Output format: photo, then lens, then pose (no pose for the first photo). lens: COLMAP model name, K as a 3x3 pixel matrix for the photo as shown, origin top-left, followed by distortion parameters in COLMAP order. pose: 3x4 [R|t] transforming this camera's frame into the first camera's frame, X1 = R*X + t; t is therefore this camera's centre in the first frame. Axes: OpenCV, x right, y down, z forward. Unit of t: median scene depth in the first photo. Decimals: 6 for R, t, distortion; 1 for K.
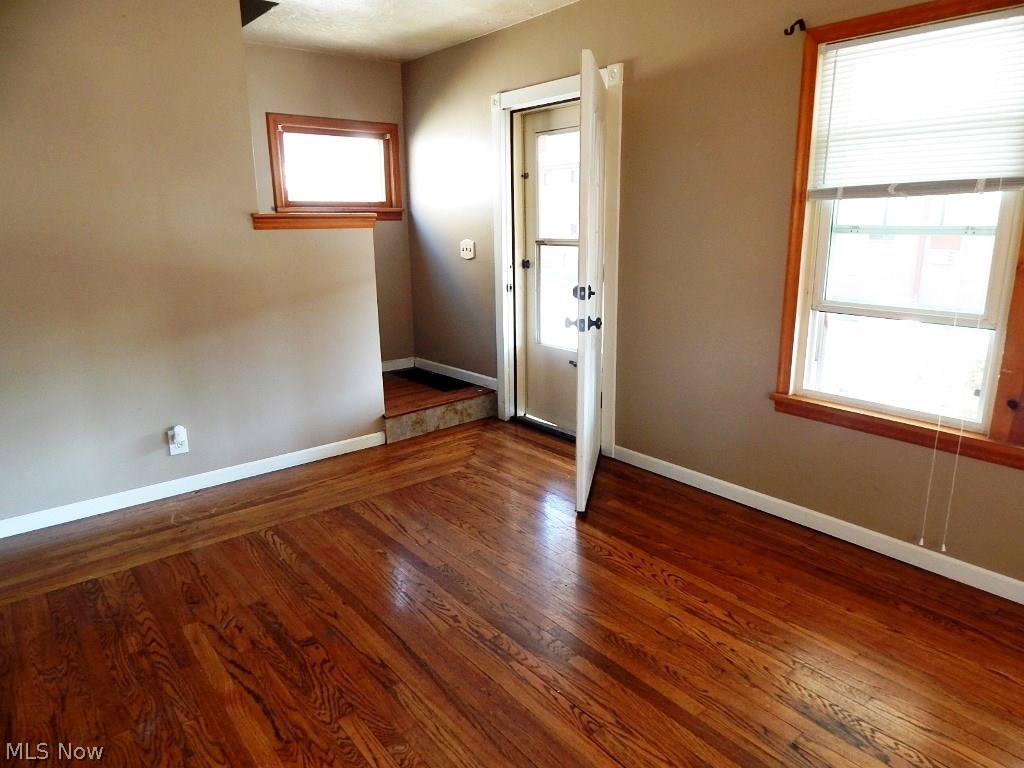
lens RADIAL K [[670.5, 0, 515.4], [0, 670.5, 381.8], [0, 0, 1]] dist [-0.002962, -0.005062]
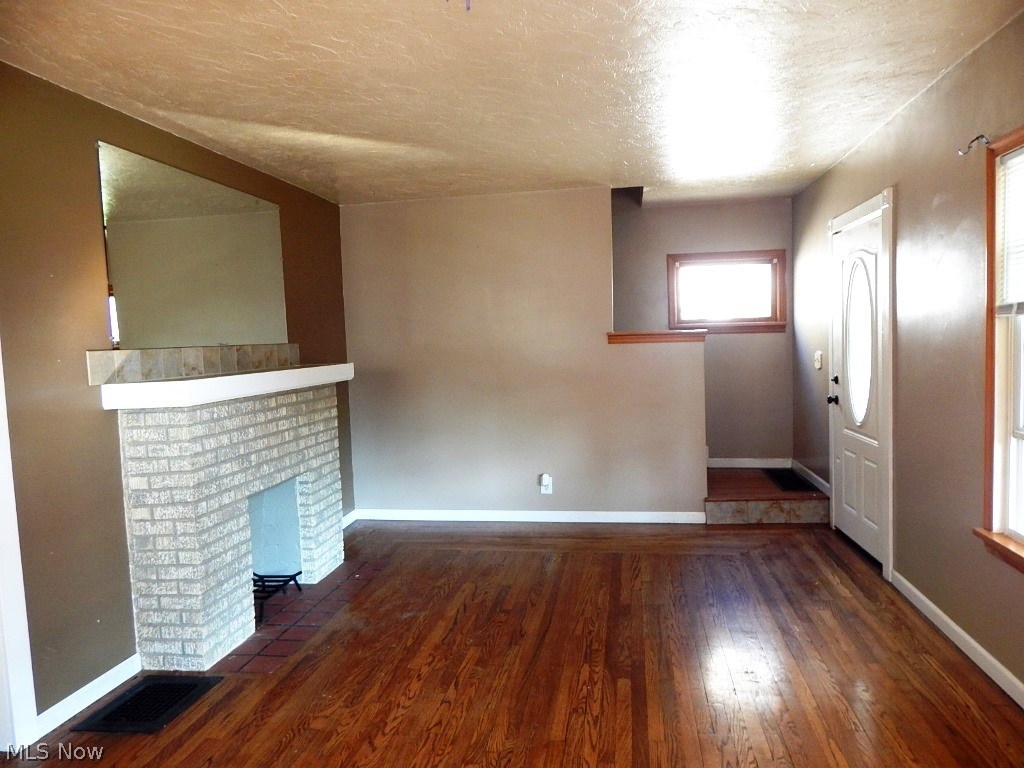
lens RADIAL K [[670.5, 0, 513.9], [0, 670.5, 386.0], [0, 0, 1]] dist [-0.002962, -0.005062]
pose [[0.657300, 0.048031, -0.752097, 0.499357], [-0.155376, 0.985164, -0.072876, -0.006690], [0.737438, 0.164759, 0.655011, -0.047095]]
